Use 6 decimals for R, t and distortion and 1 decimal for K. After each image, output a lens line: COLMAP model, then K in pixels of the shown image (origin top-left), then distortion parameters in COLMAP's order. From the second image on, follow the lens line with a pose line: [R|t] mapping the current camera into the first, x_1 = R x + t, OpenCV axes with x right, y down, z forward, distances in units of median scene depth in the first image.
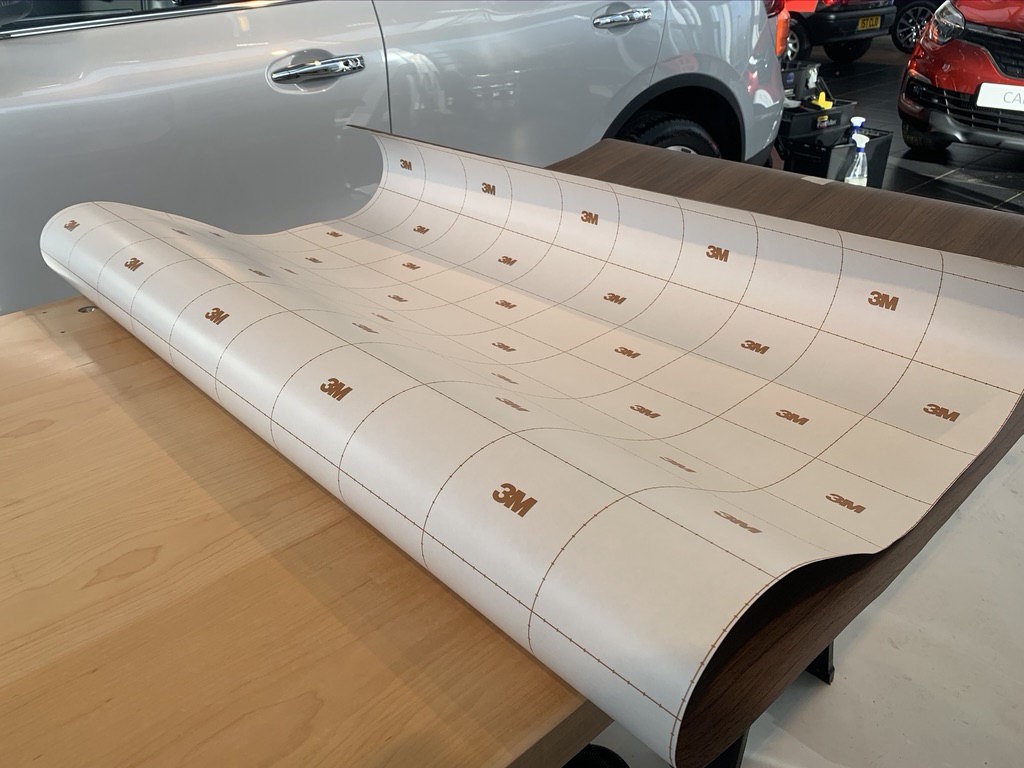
lens RADIAL K [[766.2, 0, 512.0], [0, 766.2, 384.0], [0, 0, 1]] dist [0.038613, -0.031477]
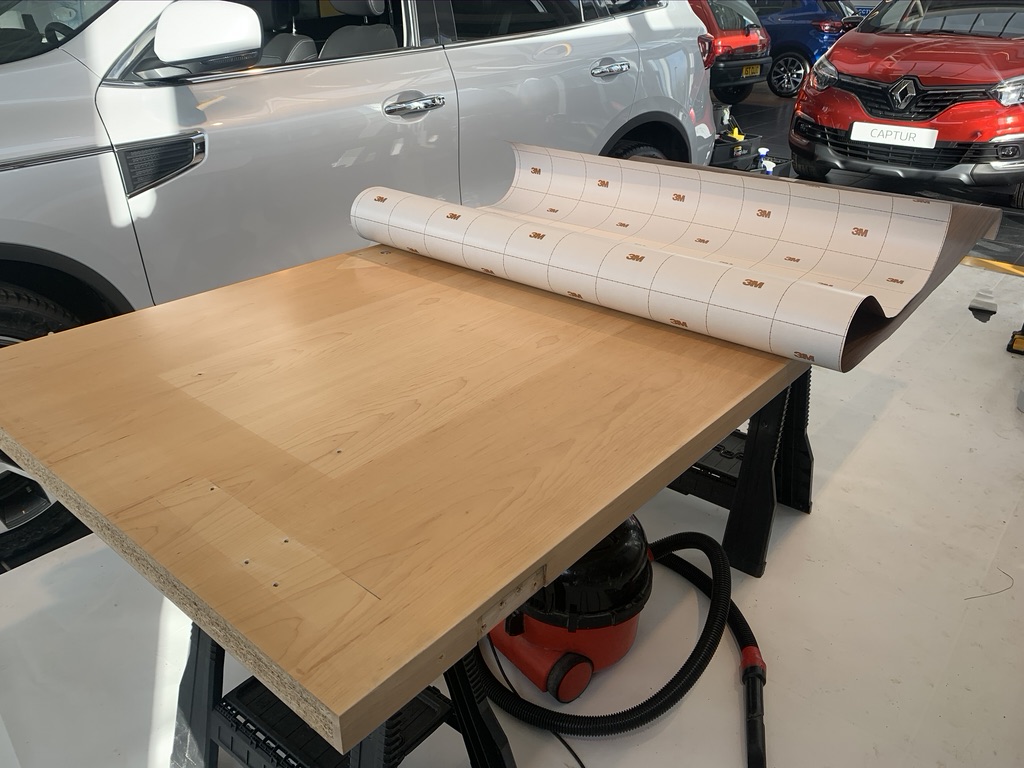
lens RADIAL K [[766.2, 0, 512.0], [0, 766.2, 384.0], [0, 0, 1]] dist [0.038613, -0.031477]
pose [[0.990262, -0.035726, 0.134551, -0.121873], [0.041238, 0.998411, -0.038405, 0.059221], [-0.132965, 0.043580, 0.990162, -0.143492]]
